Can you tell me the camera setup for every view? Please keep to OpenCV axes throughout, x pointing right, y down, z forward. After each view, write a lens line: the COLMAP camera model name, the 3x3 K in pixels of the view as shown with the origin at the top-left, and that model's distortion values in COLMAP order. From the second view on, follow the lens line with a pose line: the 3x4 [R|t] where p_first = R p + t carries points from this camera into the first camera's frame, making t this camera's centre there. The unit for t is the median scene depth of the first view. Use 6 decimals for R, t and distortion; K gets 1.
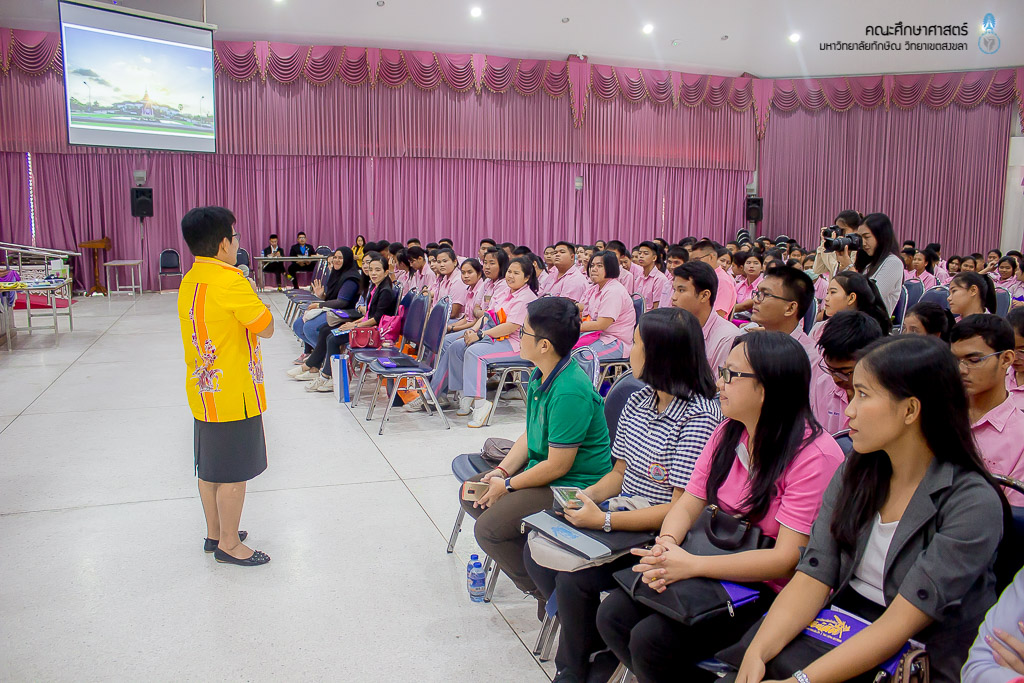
lens RADIAL K [[927.3, 0, 506.2], [0, 927.3, 381.9], [0, 0, 1]] dist [-0.139770, 0.155876]
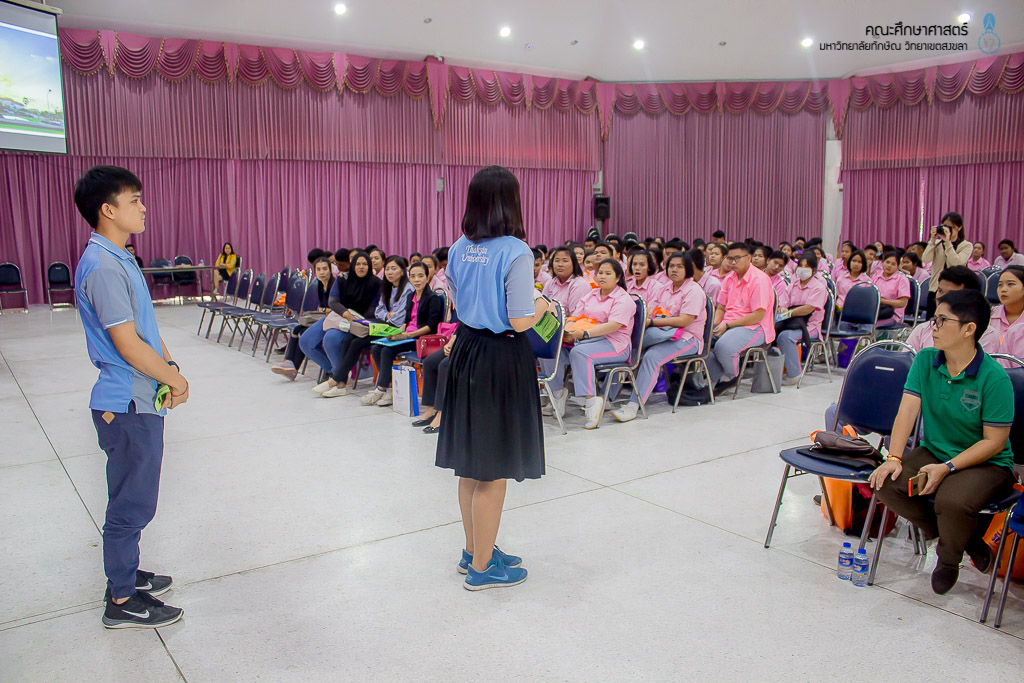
lens RADIAL K [[927.3, 0, 529.3], [0, 927.3, 373.9], [0, 0, 1]] dist [-0.139770, 0.155876]
pose [[0.957875, -0.061117, 0.280607, -0.151419], [0.063988, 0.997950, -0.001070, -0.005918], [-0.279967, 0.018980, 0.959822, 0.027933]]
